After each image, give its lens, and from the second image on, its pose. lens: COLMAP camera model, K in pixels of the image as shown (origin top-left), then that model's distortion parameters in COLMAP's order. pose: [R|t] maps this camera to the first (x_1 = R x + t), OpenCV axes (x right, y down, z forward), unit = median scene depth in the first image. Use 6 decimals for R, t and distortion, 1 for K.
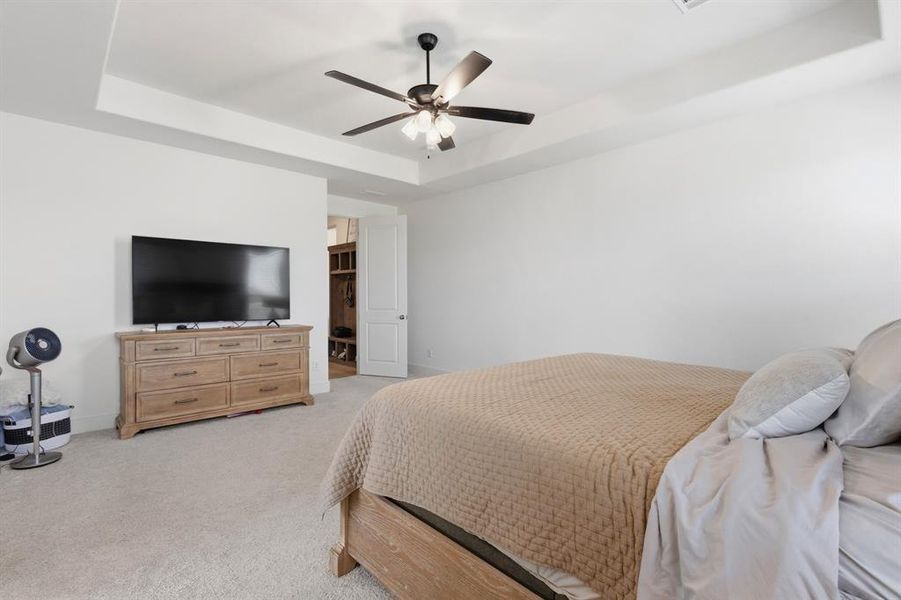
lens RADIAL K [[418.9, 0, 450.4], [0, 418.9, 294.1], [0, 0, 1]] dist [0.010700, -0.001257]
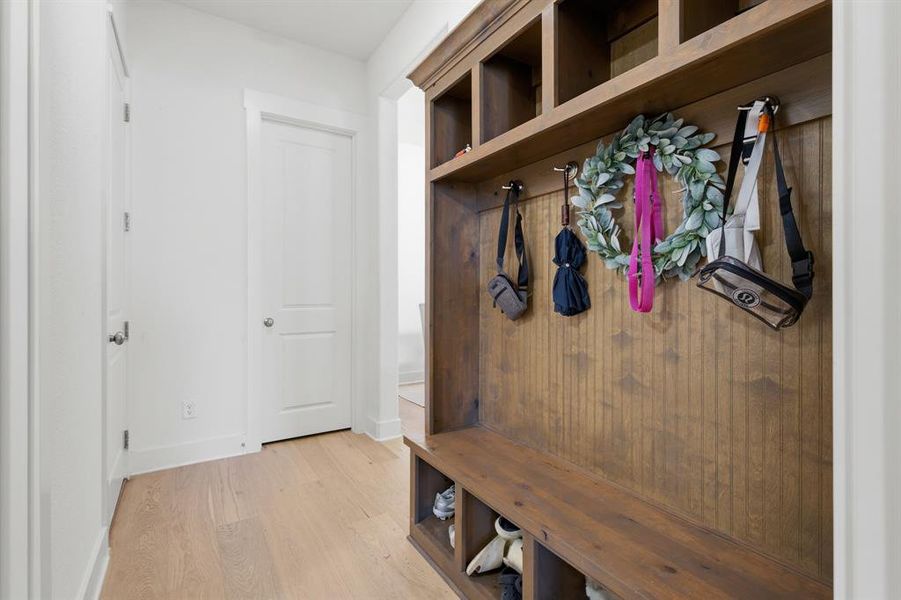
lens RADIAL K [[418.9, 0, 450.4], [0, 418.9, 294.1], [0, 0, 1]] dist [0.010700, -0.001257]
pose [[0.983204, 0.002518, -0.182494, -0.230145], [-0.001235, 0.999974, 0.007146, 0.015523], [0.182508, -0.006800, 0.983181, 0.759659]]
